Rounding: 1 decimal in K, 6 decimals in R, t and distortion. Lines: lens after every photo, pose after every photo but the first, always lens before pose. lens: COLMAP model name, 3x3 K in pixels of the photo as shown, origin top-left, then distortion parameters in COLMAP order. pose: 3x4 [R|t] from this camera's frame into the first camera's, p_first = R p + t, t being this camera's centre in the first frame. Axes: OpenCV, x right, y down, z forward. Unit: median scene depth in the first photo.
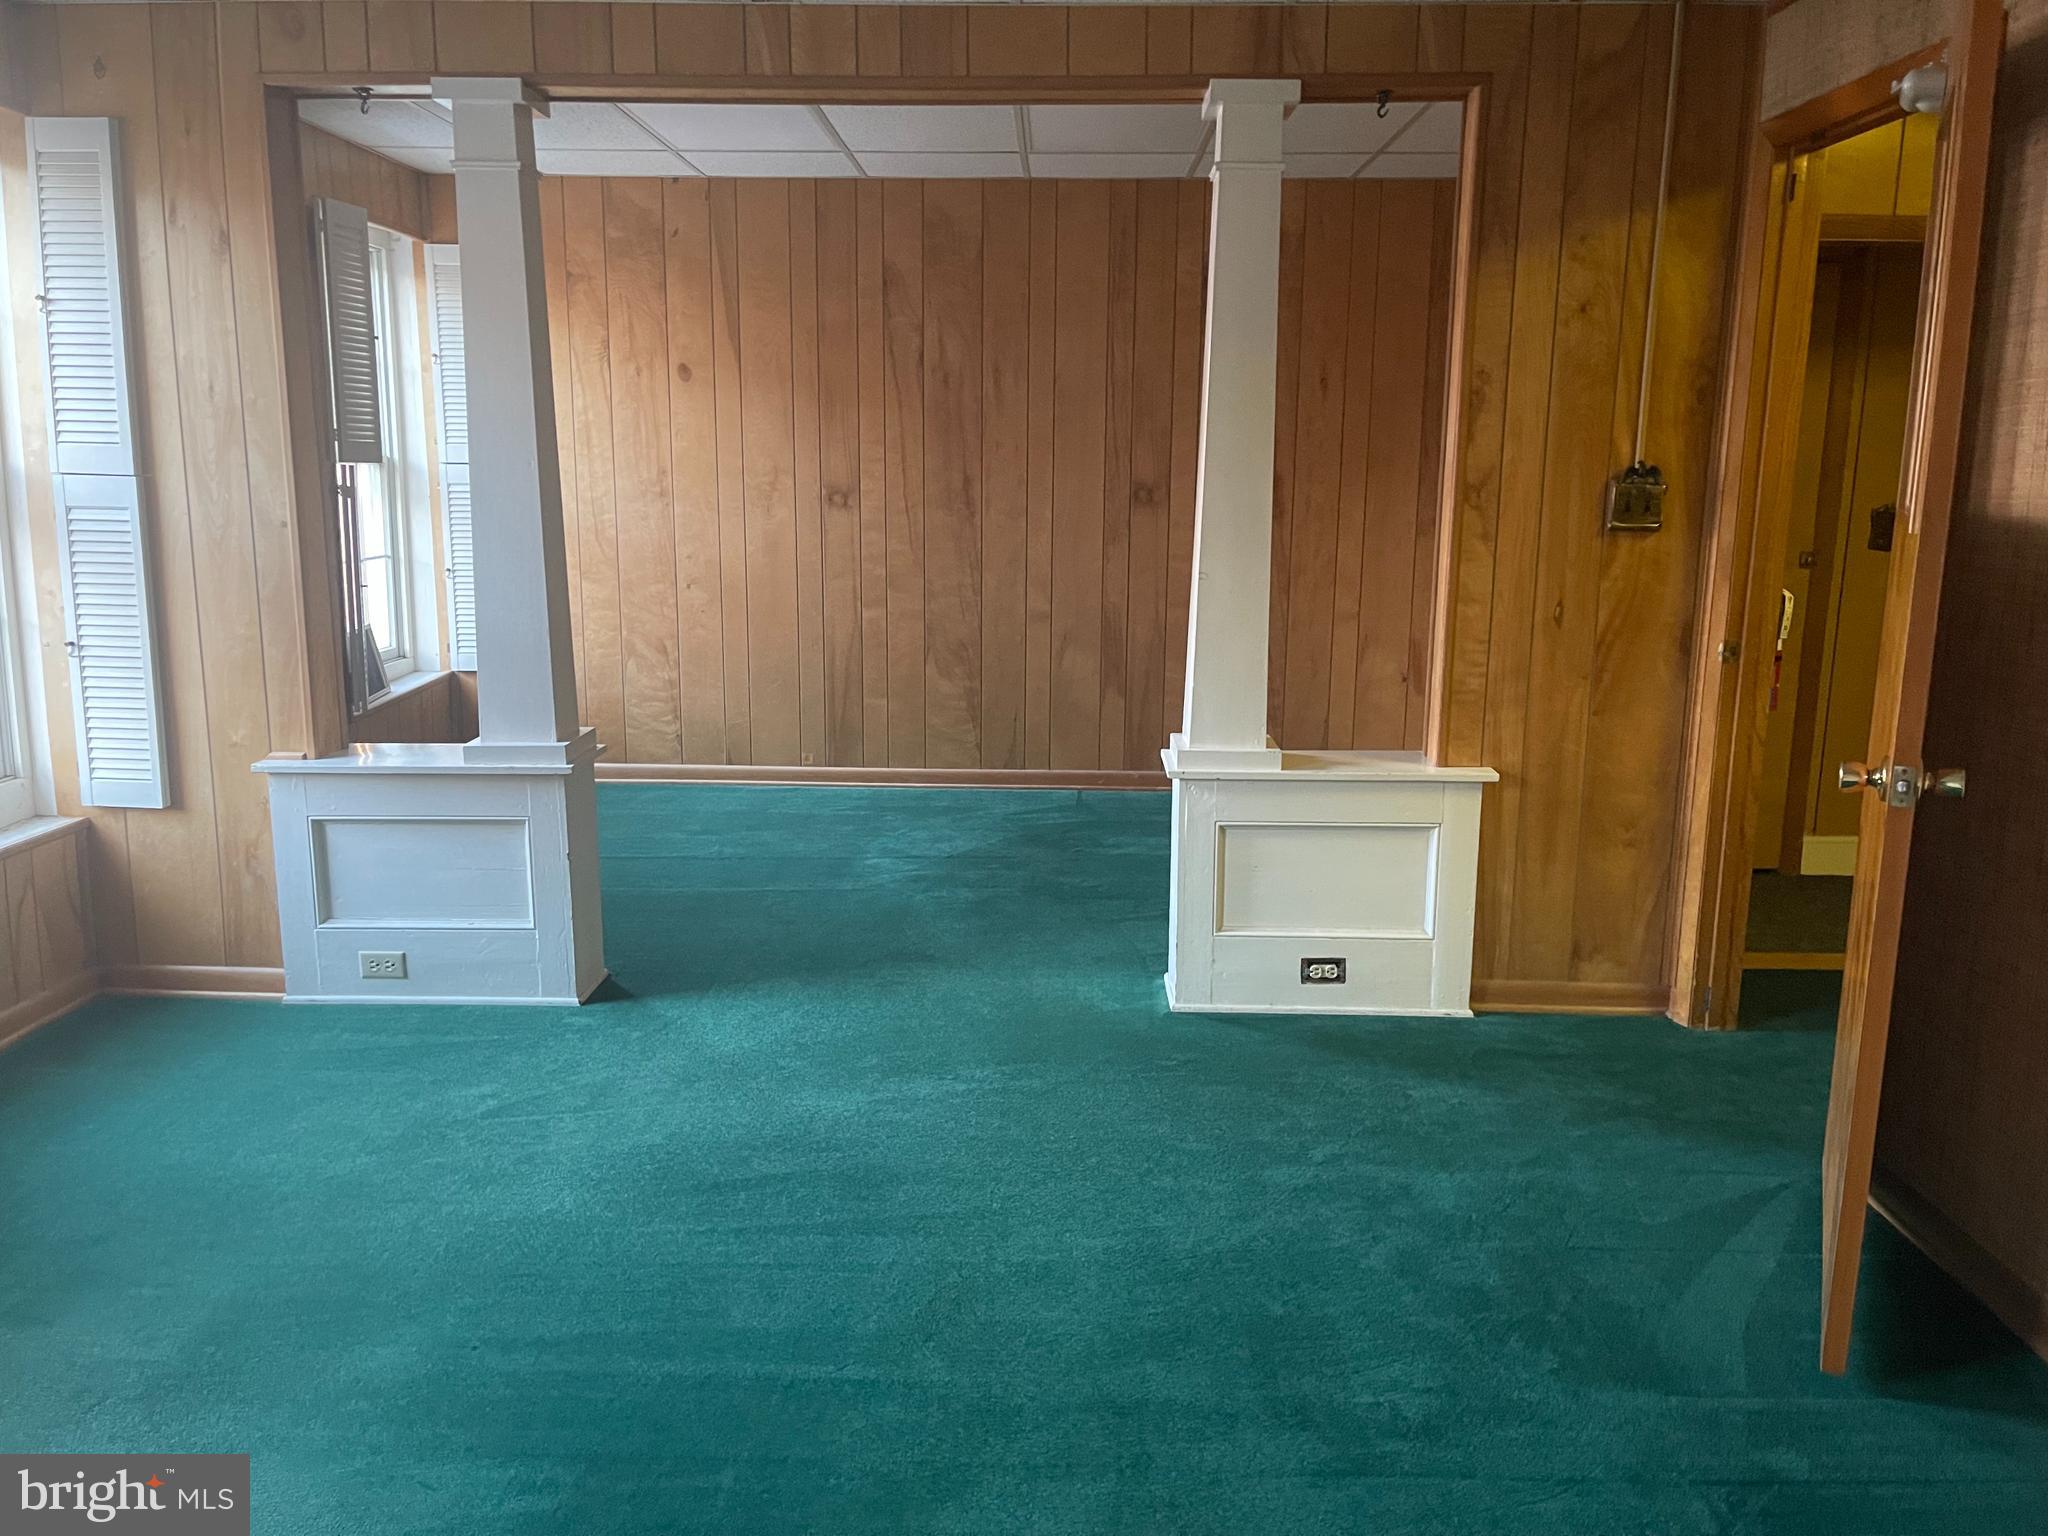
lens RADIAL K [[1542.5, 0, 1024.0], [0, 1542.5, 768.0], [0, 0, 1]] dist [0.052542, -0.068594]
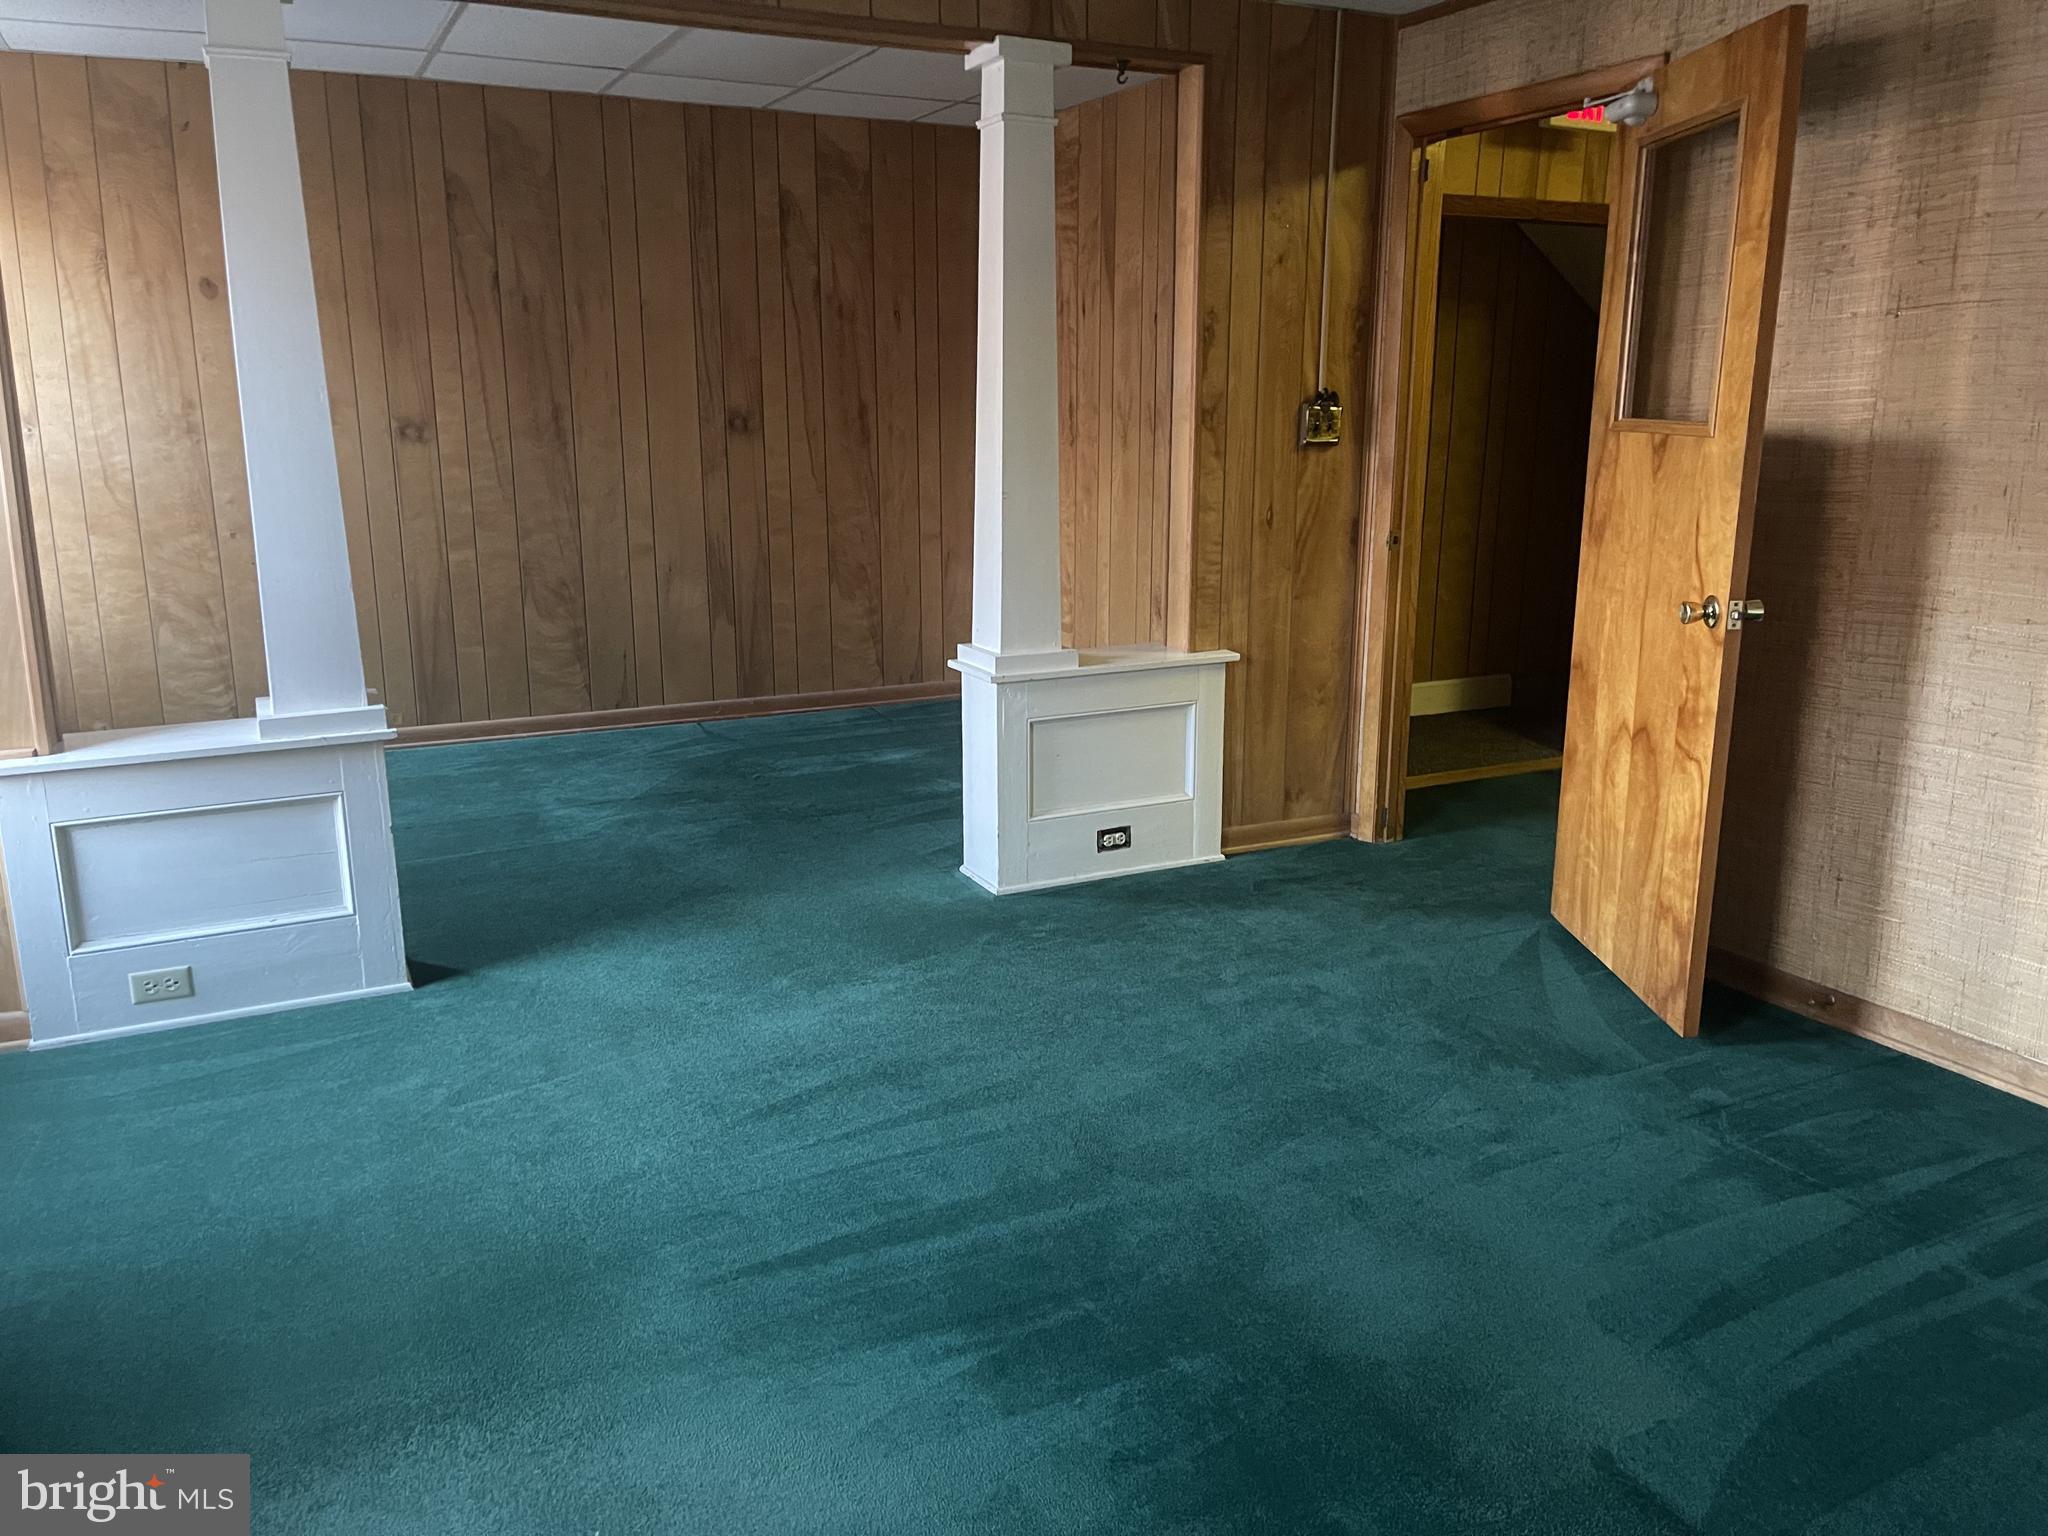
lens RADIAL K [[1542.5, 0, 1024.0], [0, 1542.5, 768.0], [0, 0, 1]] dist [0.052542, -0.068594]
pose [[0.883304, -0.116712, 0.454040, -0.379049], [0.096554, 0.993042, 0.067423, -0.004856], [-0.458749, -0.015715, 0.888427, 0.015160]]
